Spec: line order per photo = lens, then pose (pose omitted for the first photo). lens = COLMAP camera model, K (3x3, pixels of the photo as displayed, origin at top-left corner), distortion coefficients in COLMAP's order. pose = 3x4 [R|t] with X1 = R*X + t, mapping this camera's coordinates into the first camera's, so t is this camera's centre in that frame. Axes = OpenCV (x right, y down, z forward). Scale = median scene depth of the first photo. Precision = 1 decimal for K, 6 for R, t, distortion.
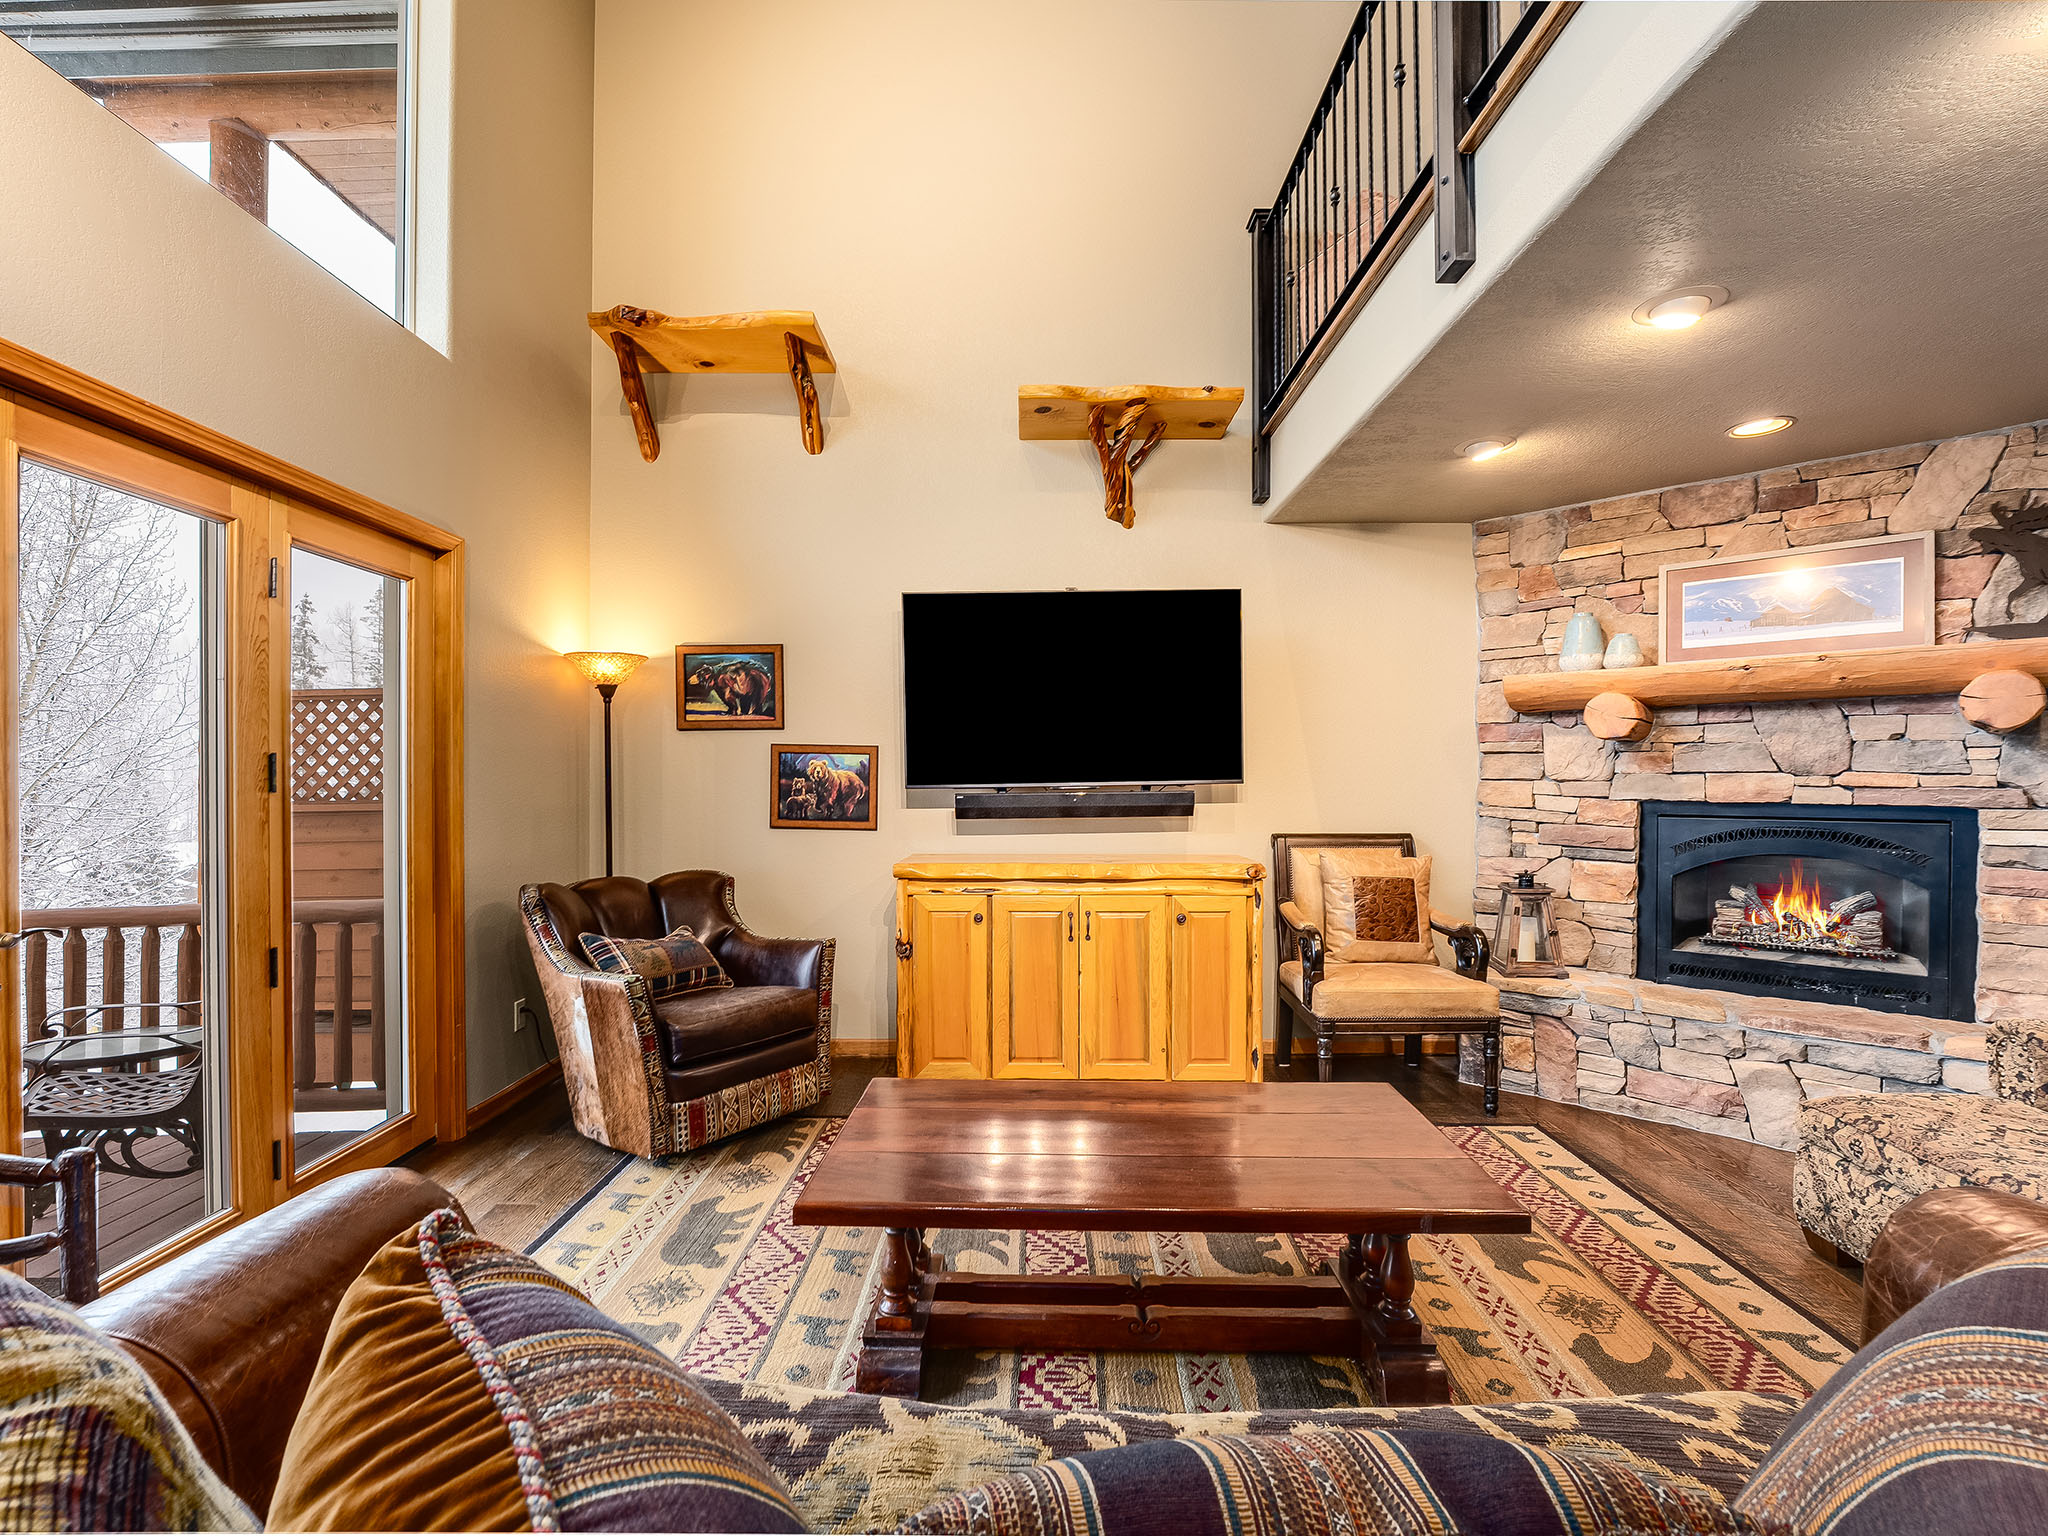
lens RADIAL K [[925.2, 0, 1032.1], [0, 925.2, 789.8], [0, 0, 1]] dist [-0.017277, 0.000289]
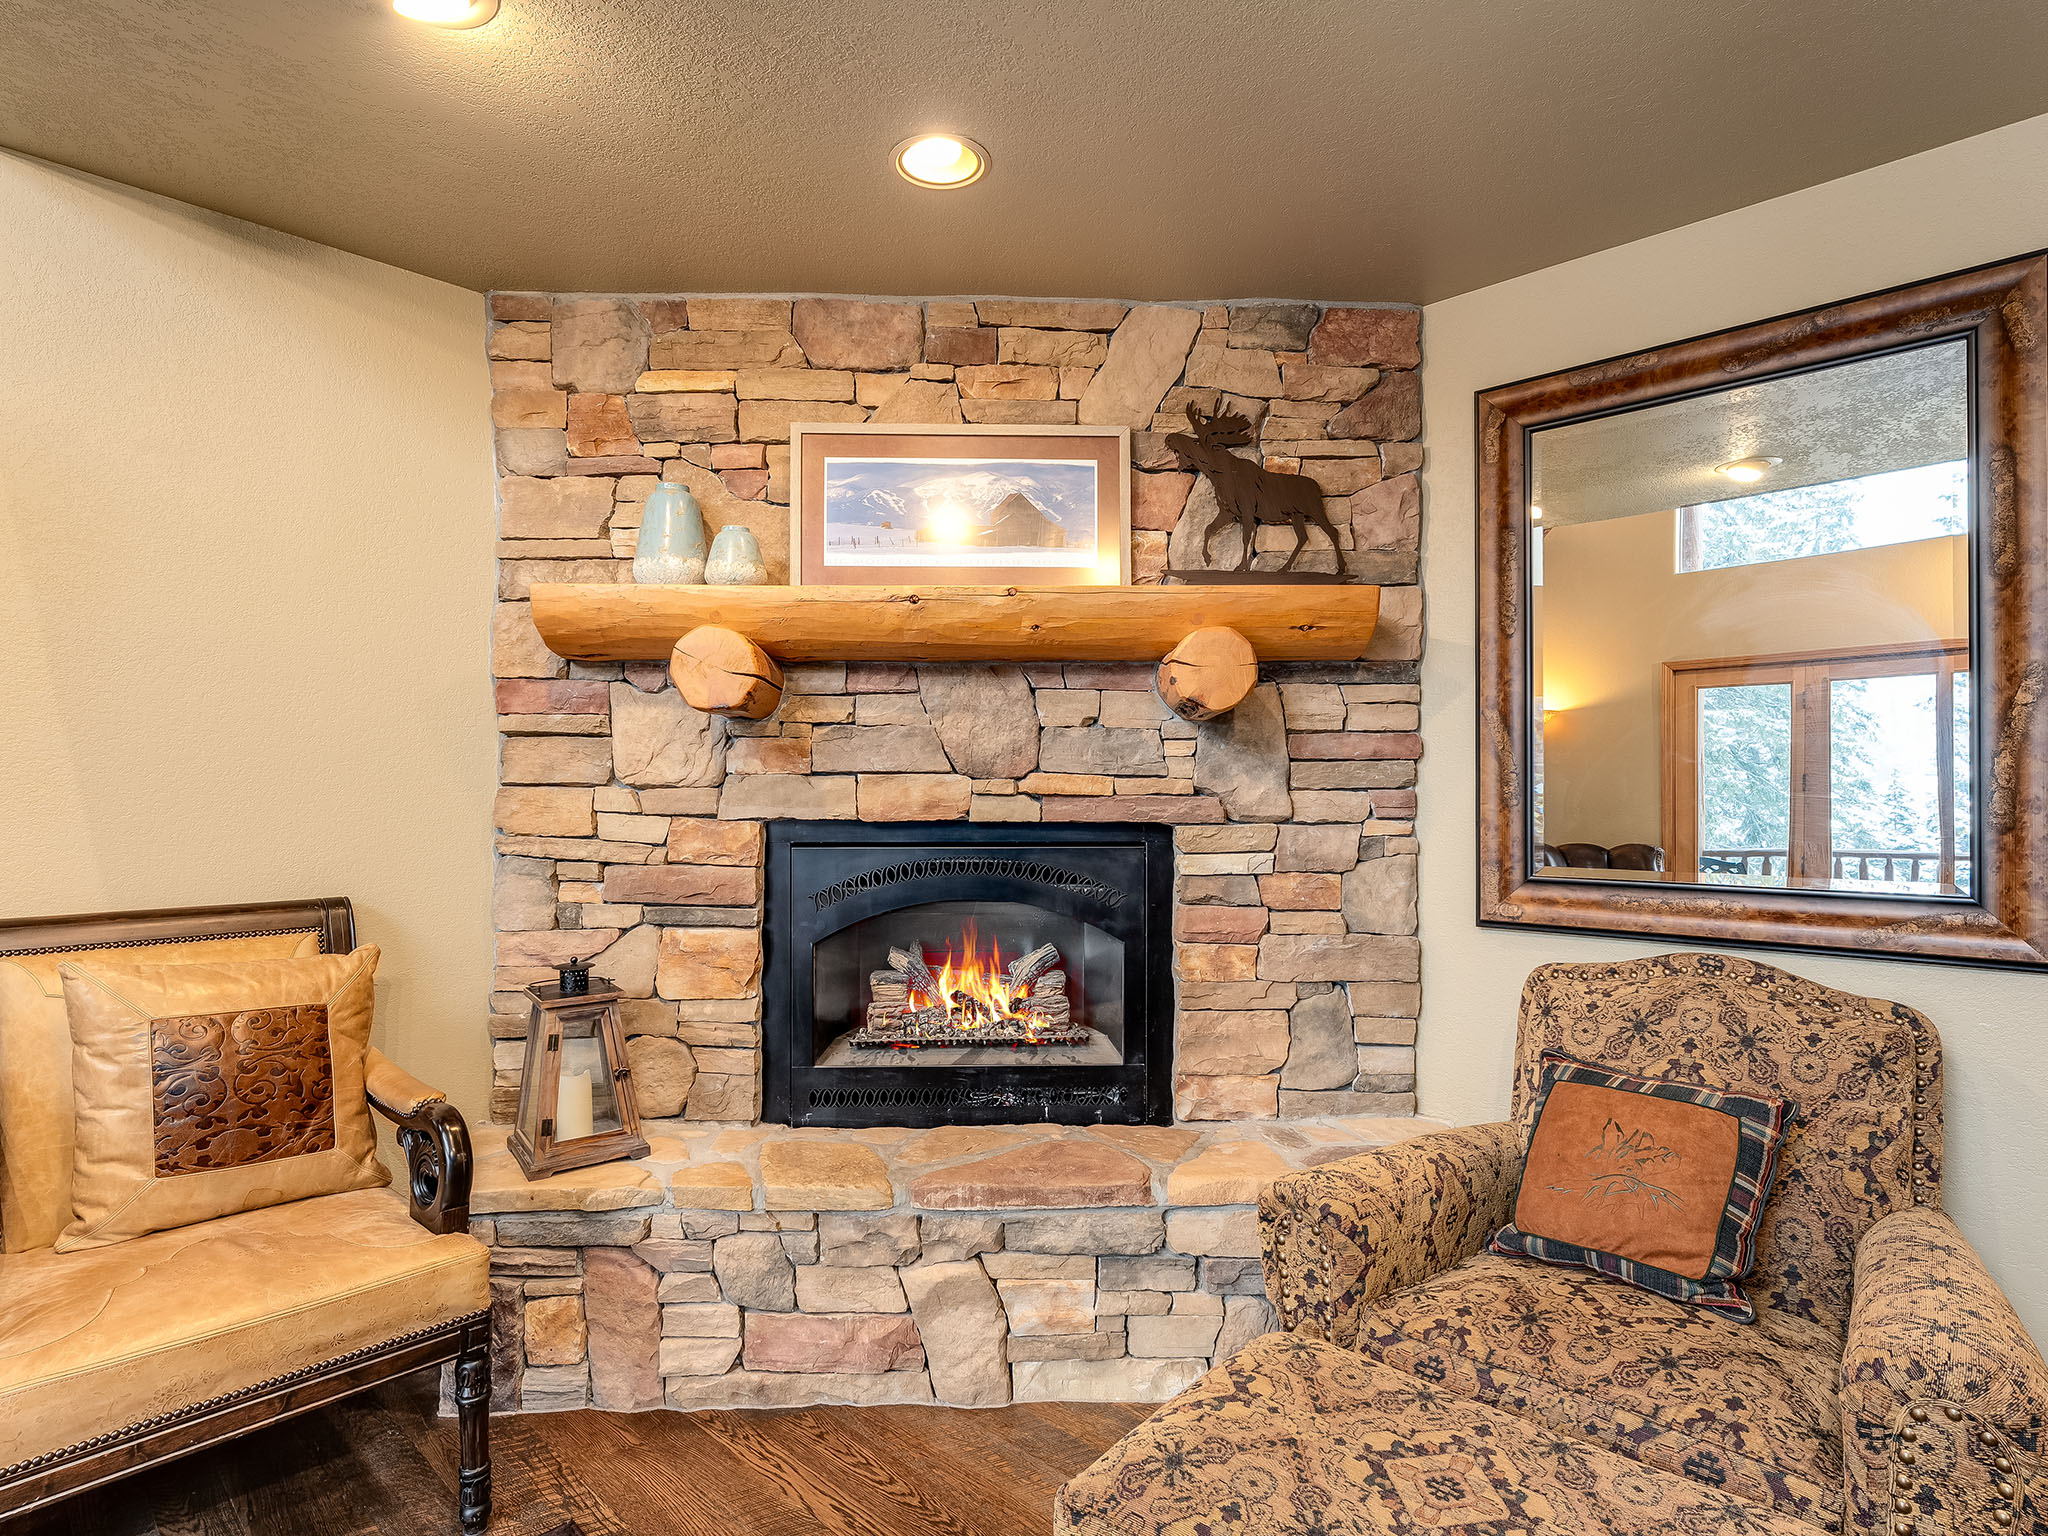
lens RADIAL K [[1074.7, 0, 1025.1], [0, 1074.7, 781.1], [0, 0, 1]] dist [-0.003026, -0.000803]
pose [[0.693969, 0.003849, 0.719995, 0.290026], [0.008817, 0.999865, -0.013843, -0.002576], [-0.719951, 0.015955, 0.693842, 0.412709]]
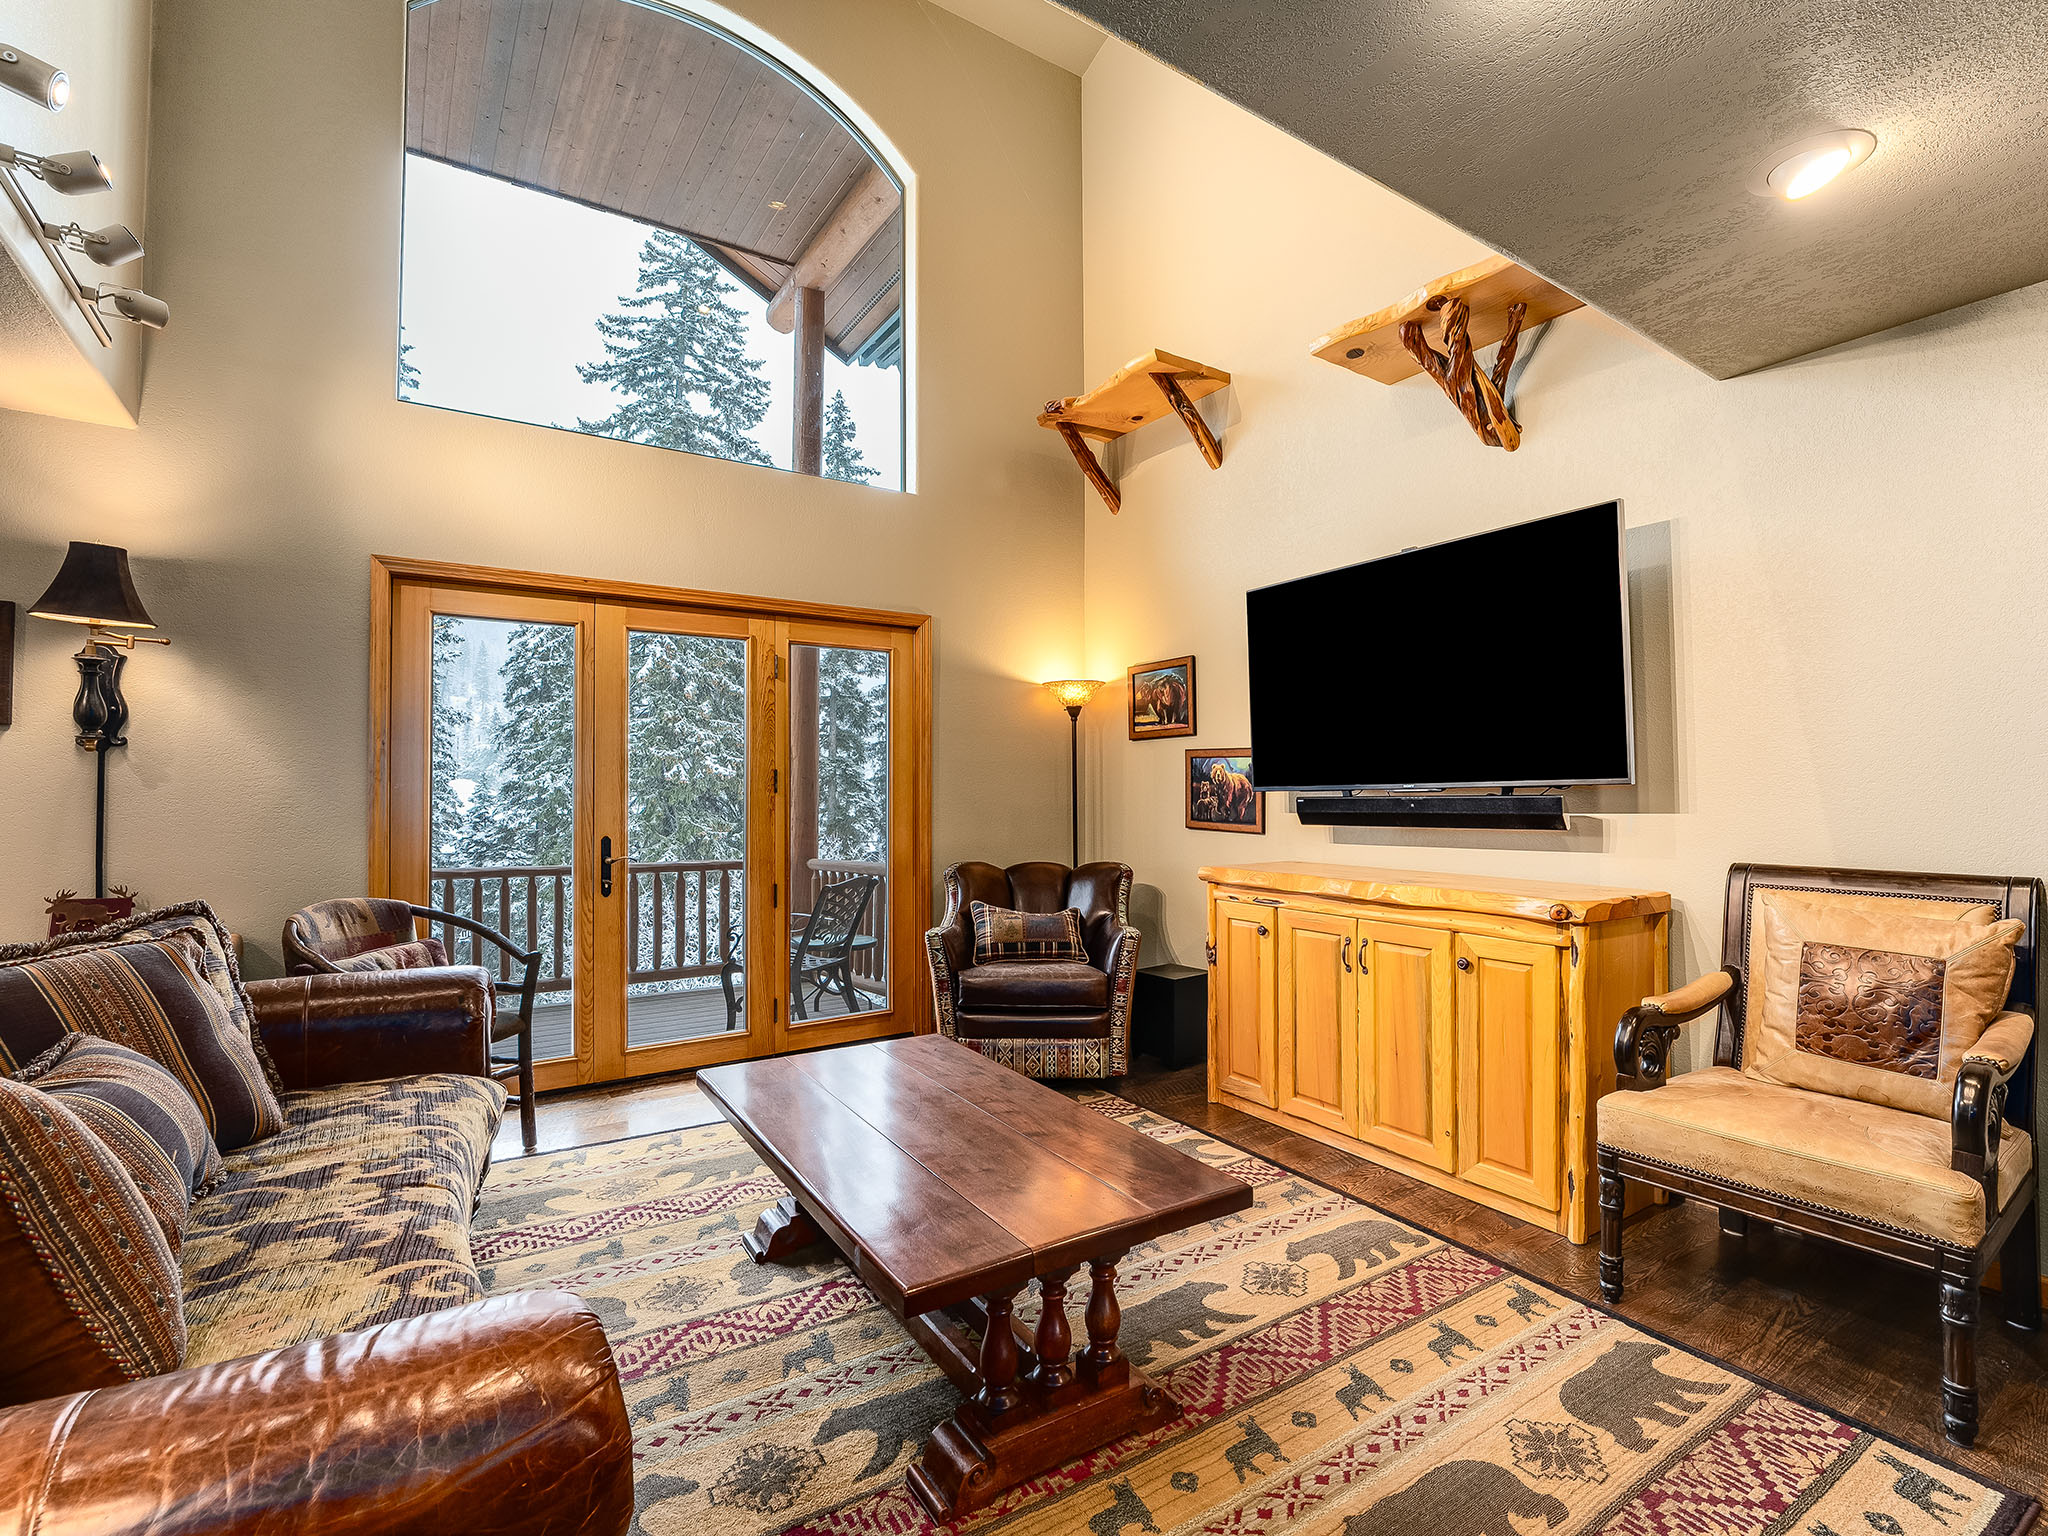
lens RADIAL K [[953.7, 0, 1031.1], [0, 953.7, 770.6], [0, 0, 1]] dist [-0.003076, -0.009242]
pose [[0.556602, -0.017469, -0.830596, 0.611017], [-0.003397, 0.999723, -0.023303, 0.001273], [0.830772, 0.015793, 0.556388, 0.271834]]
